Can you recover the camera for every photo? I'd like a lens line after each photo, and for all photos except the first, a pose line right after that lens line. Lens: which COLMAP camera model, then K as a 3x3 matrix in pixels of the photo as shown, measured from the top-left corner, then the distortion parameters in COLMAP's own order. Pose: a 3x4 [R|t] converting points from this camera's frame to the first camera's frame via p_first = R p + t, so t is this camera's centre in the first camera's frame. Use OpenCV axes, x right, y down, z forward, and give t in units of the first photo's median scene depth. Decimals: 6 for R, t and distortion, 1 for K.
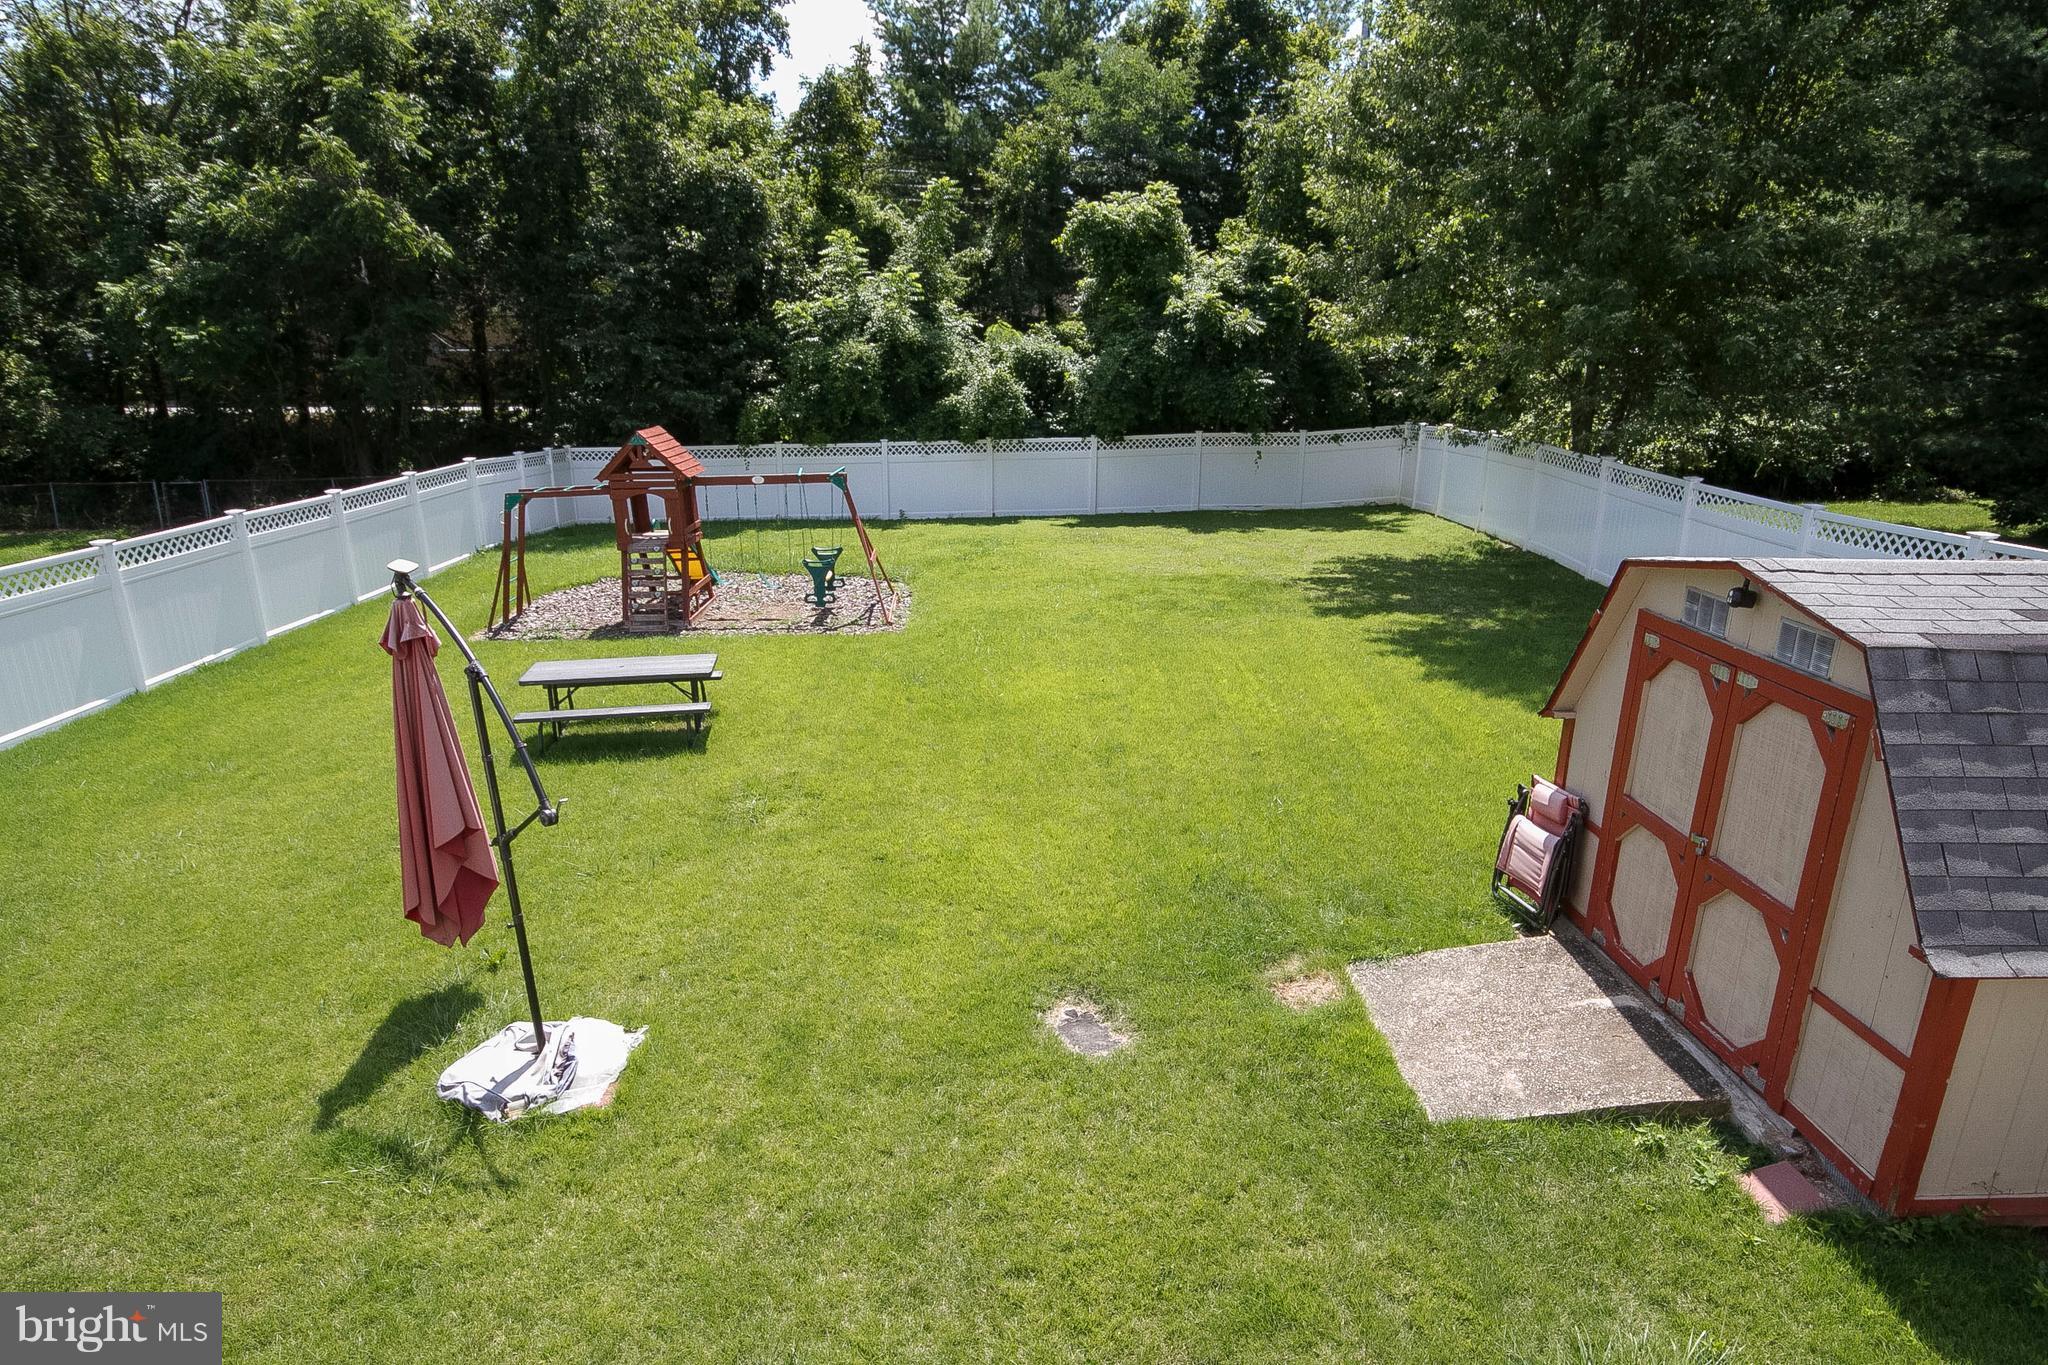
lens RADIAL K [[1197.4, 0, 1024.6], [0, 1197.4, 679.1], [0, 0, 1]] dist [0.001023, 0.001226]
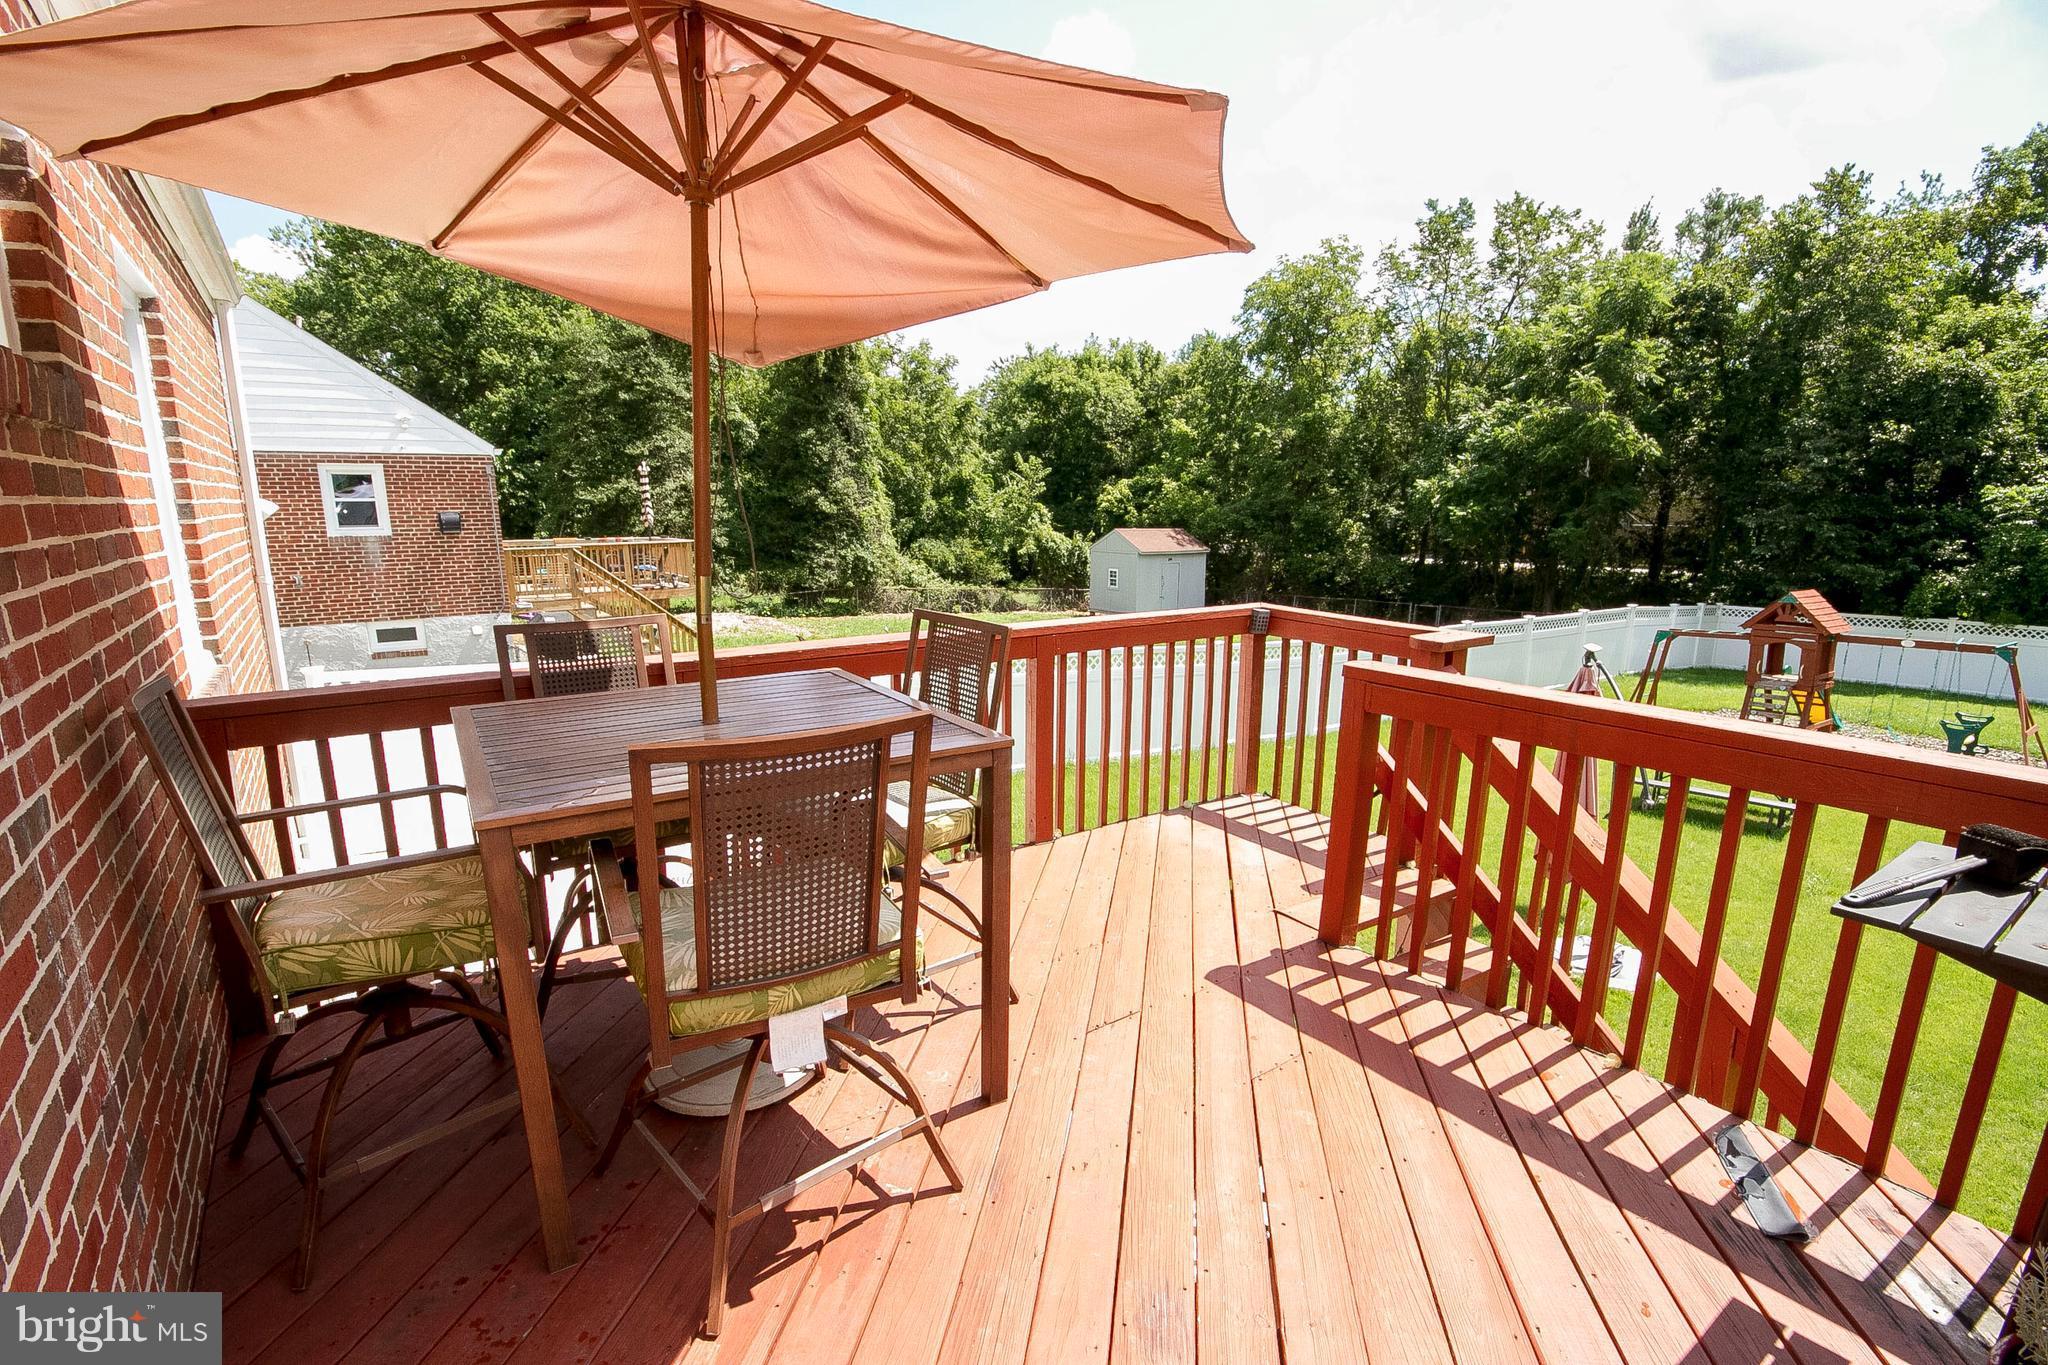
lens RADIAL K [[927.2, 0, 1009.2], [0, 927.2, 712.7], [0, 0, 1]] dist [-0.008569, -0.005095]
pose [[0.526689, 0.184499, -0.829794, 0.036869], [-0.239205, 0.968884, 0.063596, 0.028068], [0.815708, 0.164995, 0.554434, -0.096679]]
